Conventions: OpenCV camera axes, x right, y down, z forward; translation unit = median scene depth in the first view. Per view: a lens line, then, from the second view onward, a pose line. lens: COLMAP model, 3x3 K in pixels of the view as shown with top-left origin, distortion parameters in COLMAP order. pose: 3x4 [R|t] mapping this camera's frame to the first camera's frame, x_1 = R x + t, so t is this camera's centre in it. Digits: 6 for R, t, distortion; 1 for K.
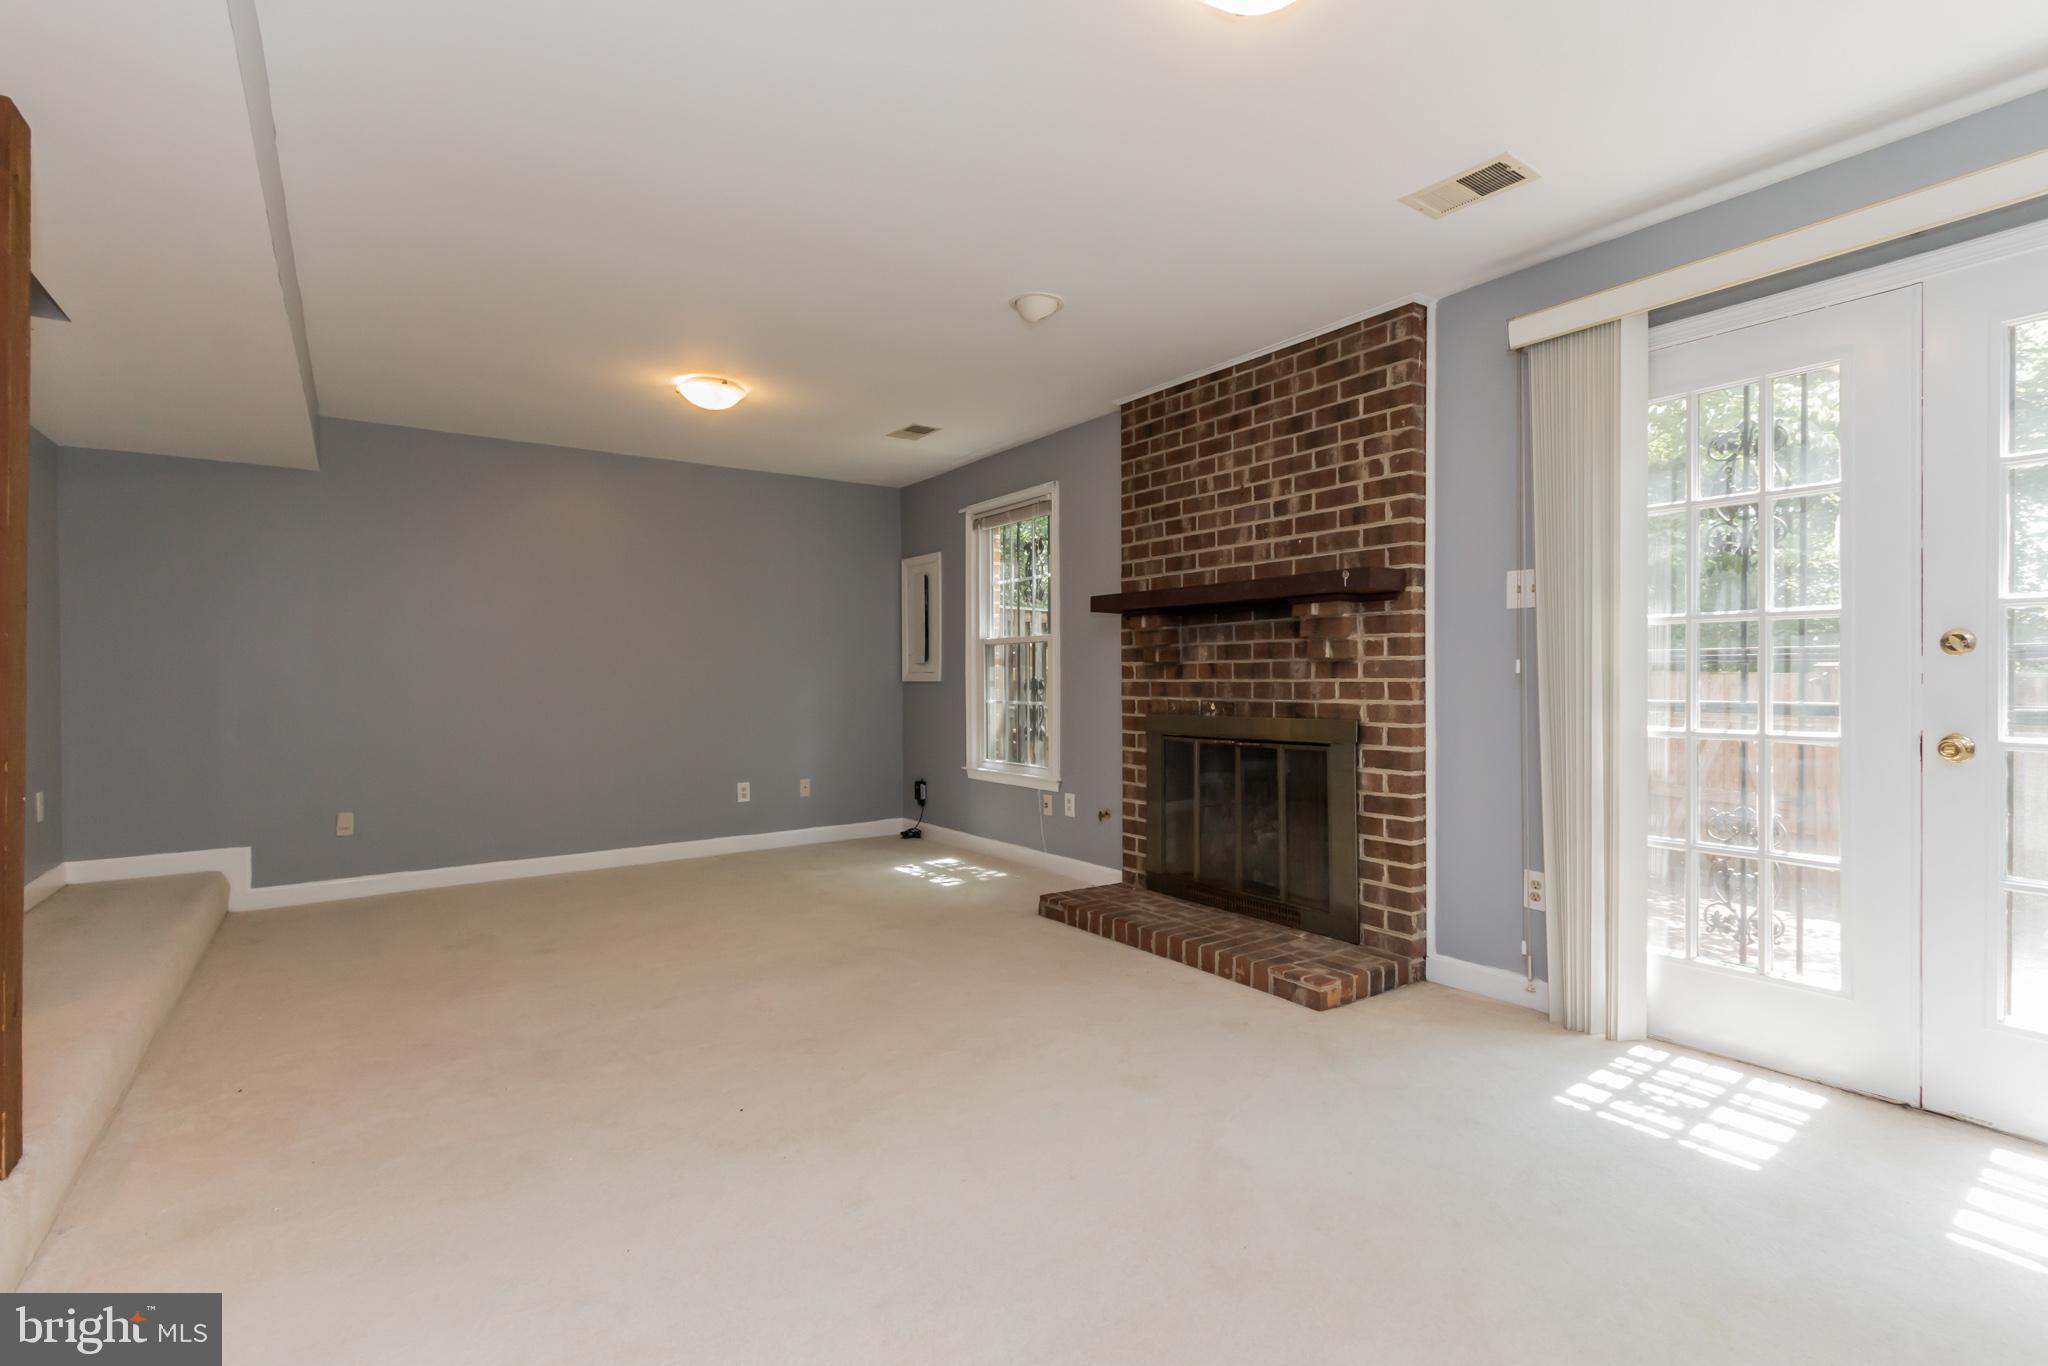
lens RADIAL K [[946.2, 0, 1022.7], [0, 946.2, 684.8], [0, 0, 1]] dist [-0.000464, -0.000718]
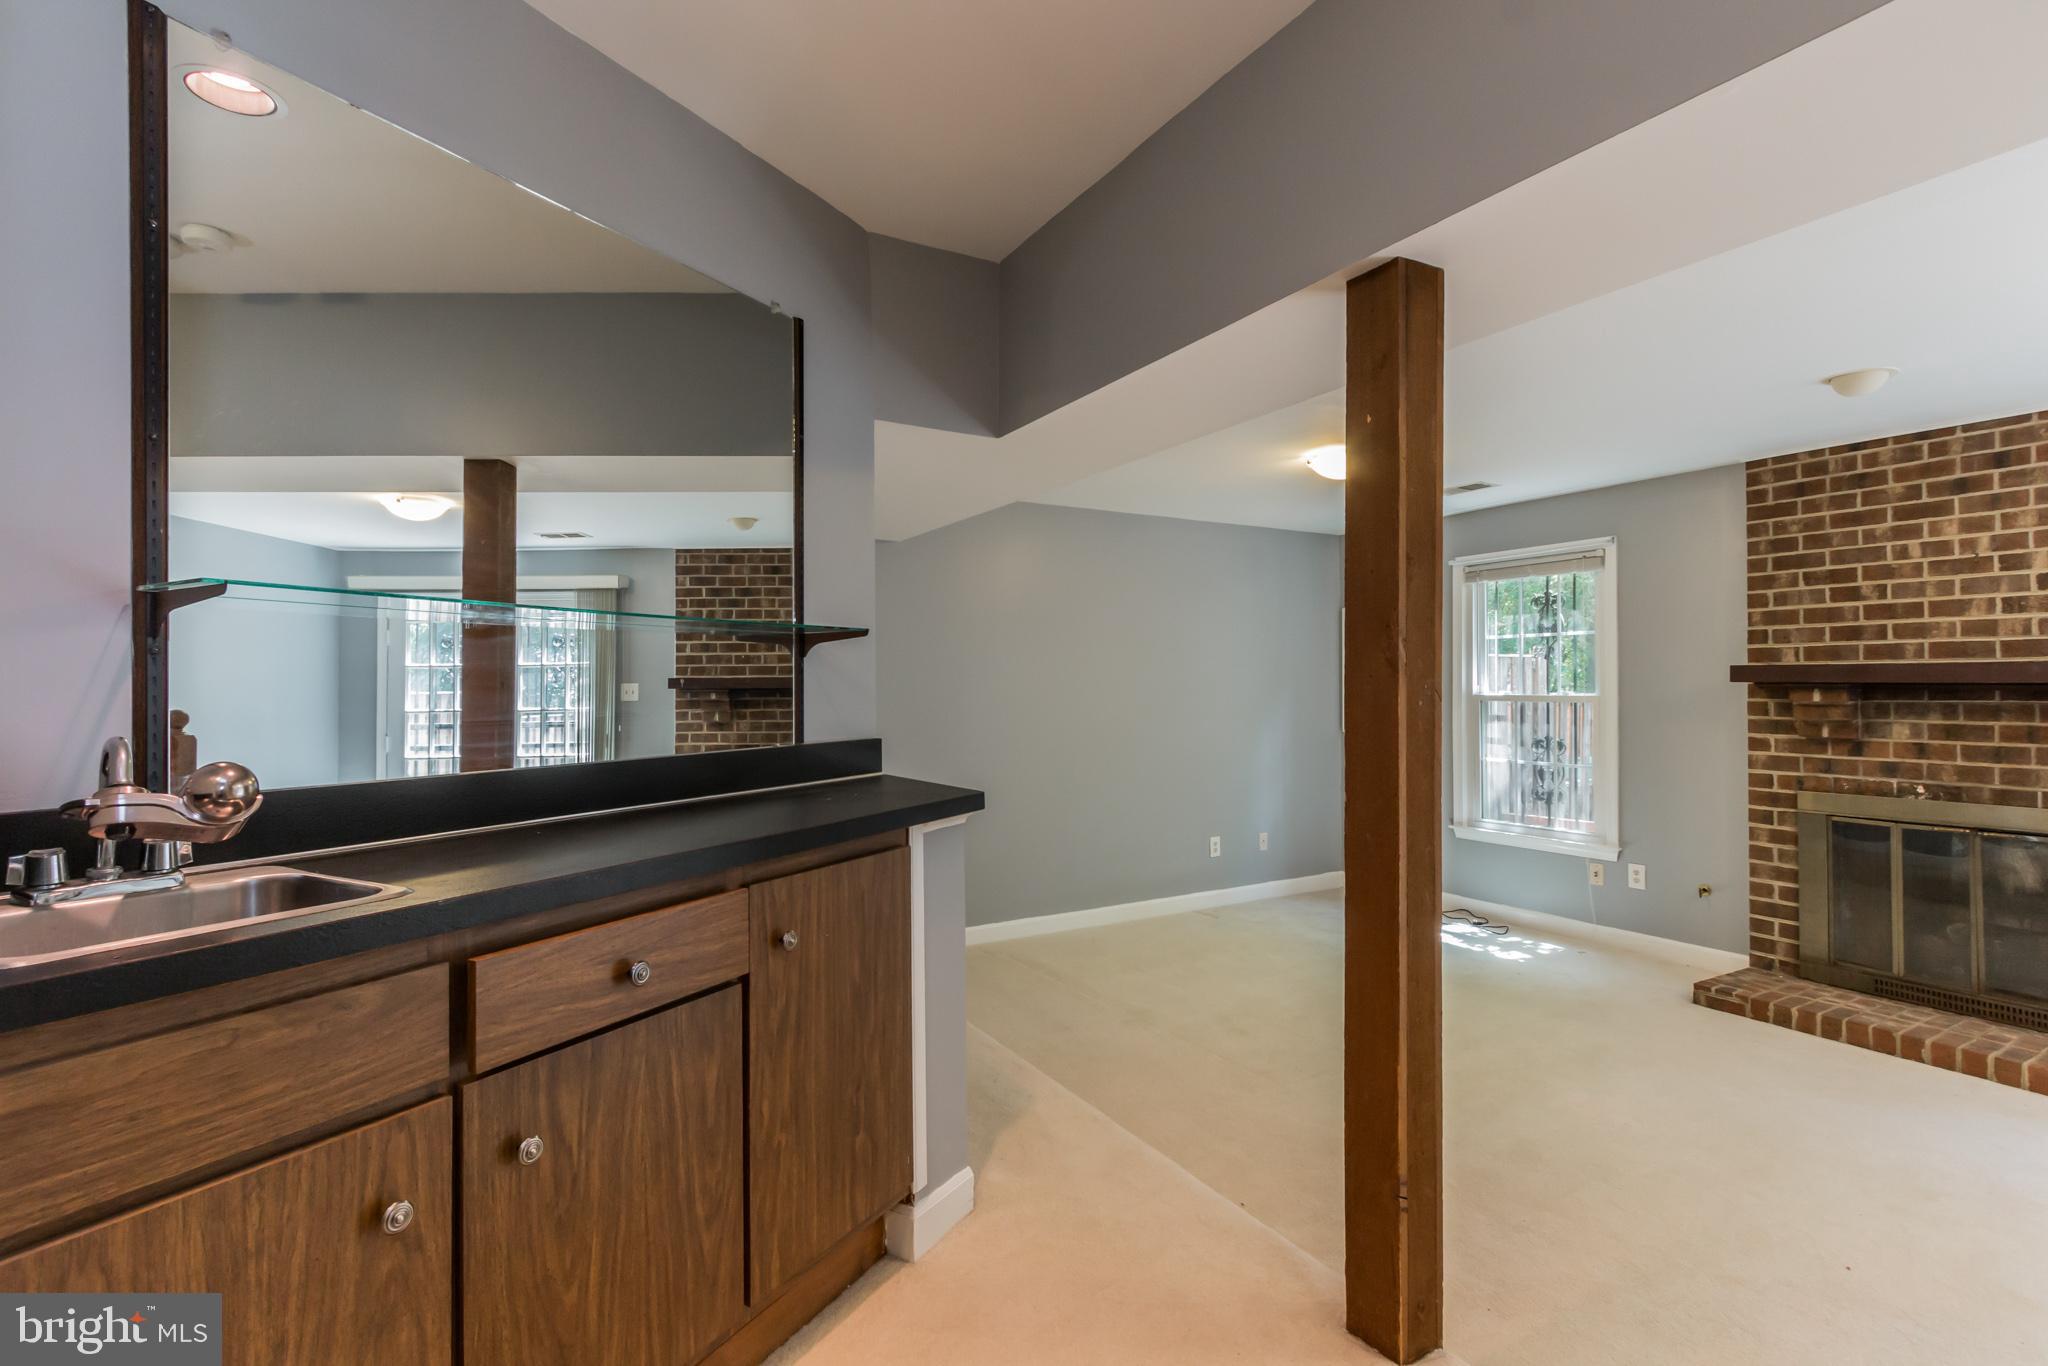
lens RADIAL K [[946.2, 0, 1021.9], [0, 946.2, 680.2], [0, 0, 1]] dist [-0.000464, -0.000718]
pose [[0.994080, 0.001291, -0.108644, -0.550215], [-0.002923, 0.999885, -0.014859, -0.064891], [0.108613, 0.015089, 0.993970, -0.018773]]
